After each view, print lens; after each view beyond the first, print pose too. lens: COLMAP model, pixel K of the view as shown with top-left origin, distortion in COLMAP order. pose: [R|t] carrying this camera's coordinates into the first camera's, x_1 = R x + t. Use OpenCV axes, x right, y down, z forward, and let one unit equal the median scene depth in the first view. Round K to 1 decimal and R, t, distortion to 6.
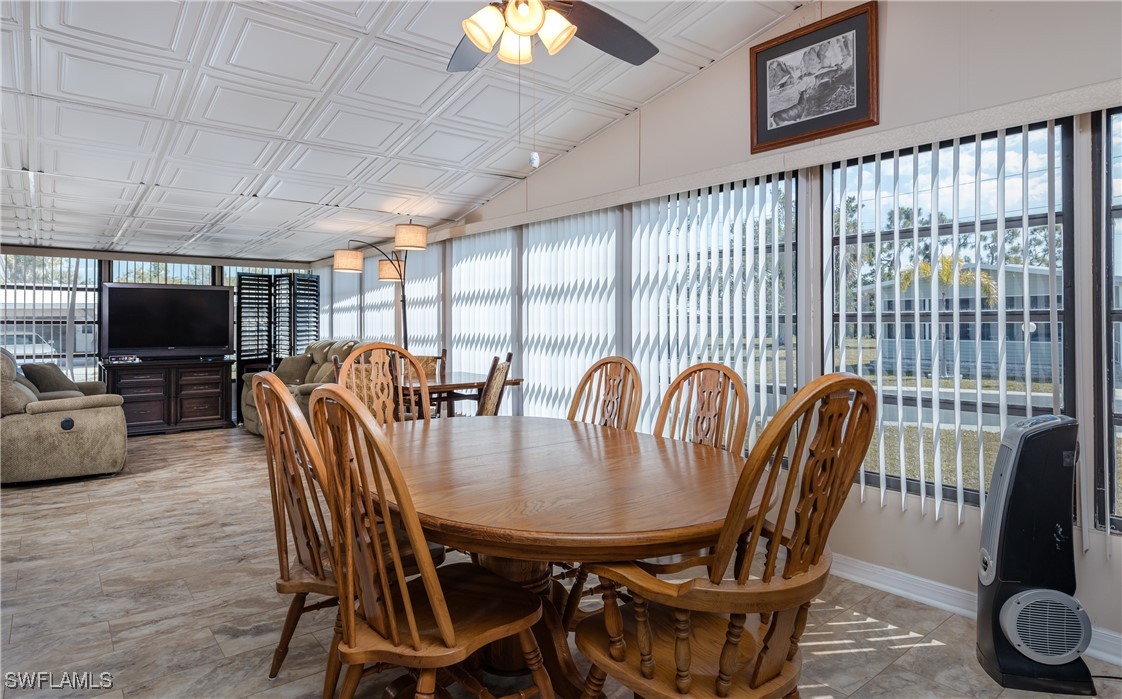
lens RADIAL K [[625.0, 0, 564.3], [0, 625.0, 316.9], [0, 0, 1]] dist [0.000477, -0.001123]
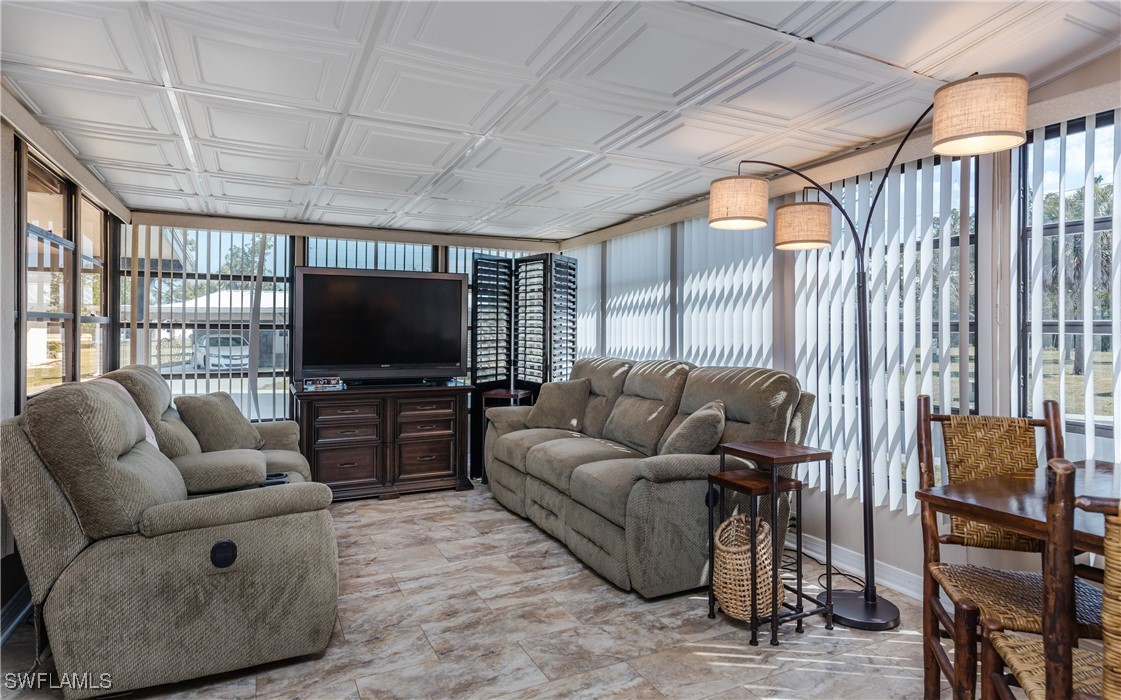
lens RADIAL K [[615.4, 0, 560.1], [0, 615.4, 325.8], [0, 0, 1]] dist [-0.000815, -0.000962]
pose [[0.973196, 0.005681, -0.229909, -0.295161], [-0.004663, 0.999977, 0.004971, 0.002852], [0.229932, -0.003766, 0.973199, 0.402371]]
